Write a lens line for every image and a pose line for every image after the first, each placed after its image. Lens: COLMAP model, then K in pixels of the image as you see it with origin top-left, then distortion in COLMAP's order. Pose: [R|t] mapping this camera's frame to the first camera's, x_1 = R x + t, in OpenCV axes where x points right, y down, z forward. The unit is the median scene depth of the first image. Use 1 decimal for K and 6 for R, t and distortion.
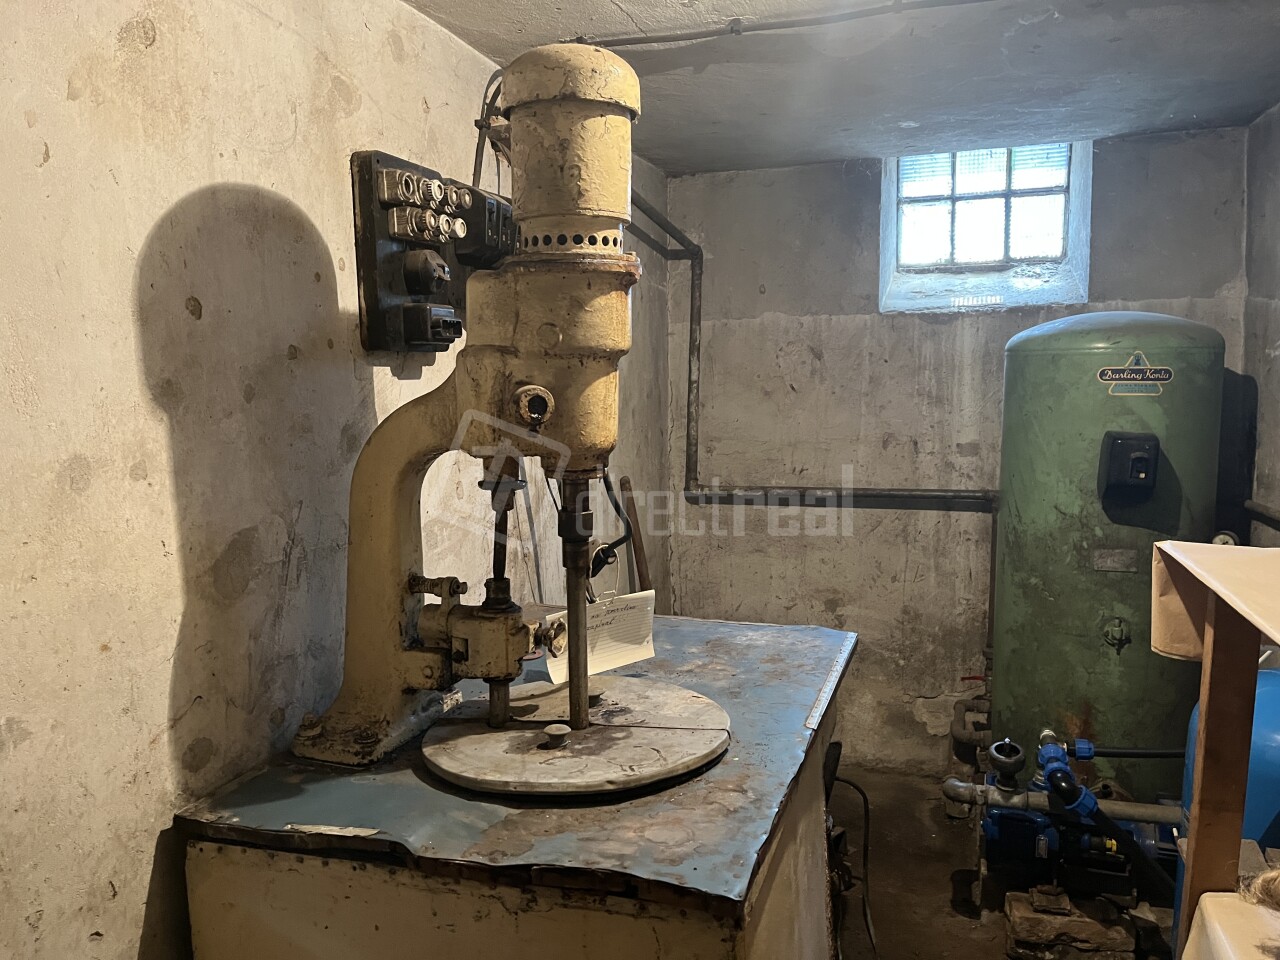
lens RADIAL K [[960.5, 0, 638.8], [0, 960.5, 493.4], [0, 0, 1]] dist [0.061657, -0.085453]
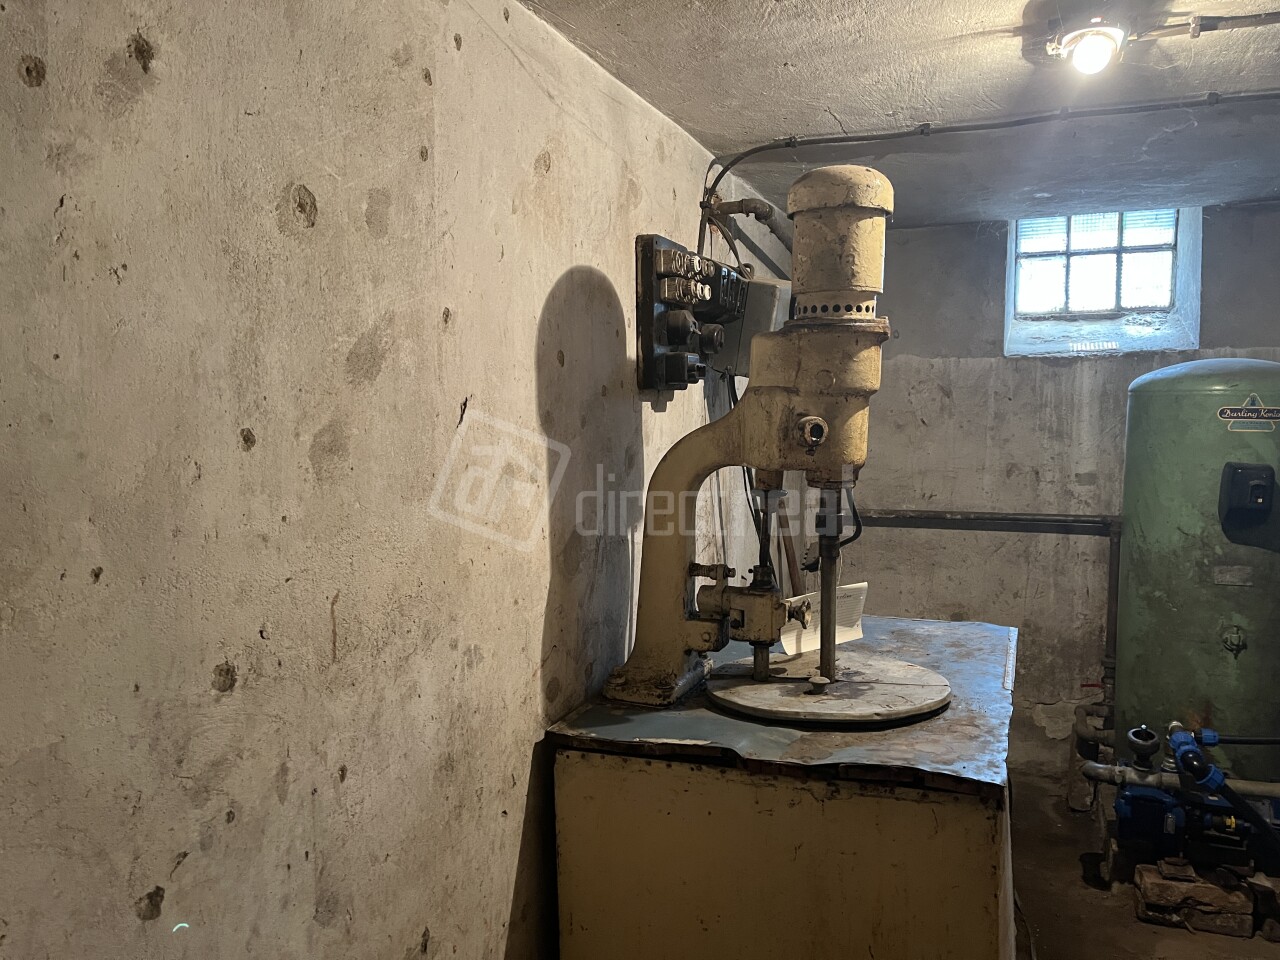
lens RADIAL K [[960.5, 0, 638.8], [0, 960.5, 493.4], [0, 0, 1]] dist [0.061657, -0.085453]
pose [[0.998443, 0.014247, -0.053929, -0.228782], [-0.016134, 0.999267, -0.034708, 0.036656], [0.053395, 0.035524, 0.997941, -0.281534]]
